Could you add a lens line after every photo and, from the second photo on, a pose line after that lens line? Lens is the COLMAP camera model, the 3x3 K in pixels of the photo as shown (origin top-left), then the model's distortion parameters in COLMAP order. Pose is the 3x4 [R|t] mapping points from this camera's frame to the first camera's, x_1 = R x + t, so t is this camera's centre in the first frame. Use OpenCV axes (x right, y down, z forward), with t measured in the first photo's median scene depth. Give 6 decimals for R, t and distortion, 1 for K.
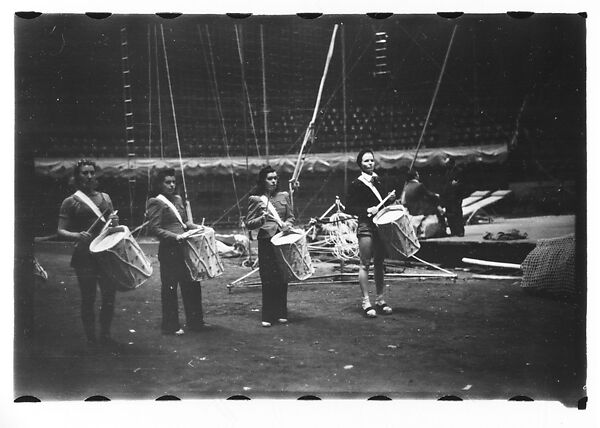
lens RADIAL K [[279.2, 0, 300.0], [0, 279.2, 214.0], [0, 0, 1]] dist [0.001717, -0.000046]
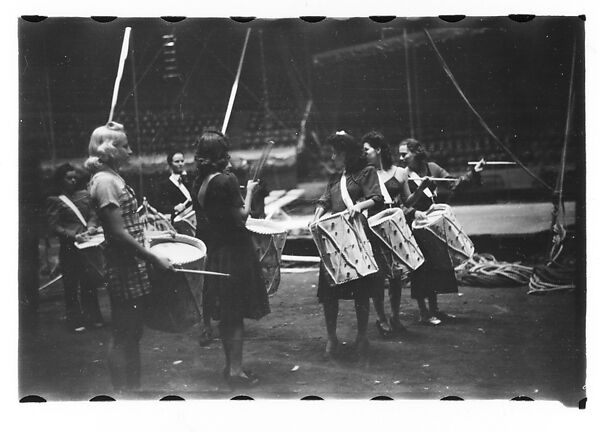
lens RADIAL K [[279.2, 0, 300.0], [0, 279.2, 216.0], [0, 0, 1]] dist [0.001717, -0.000046]
pose [[0.993908, -0.027075, 0.106832, 0.608820], [0.022175, 0.998658, 0.046797, -0.035049], [-0.107956, -0.044143, 0.993175, -0.074650]]
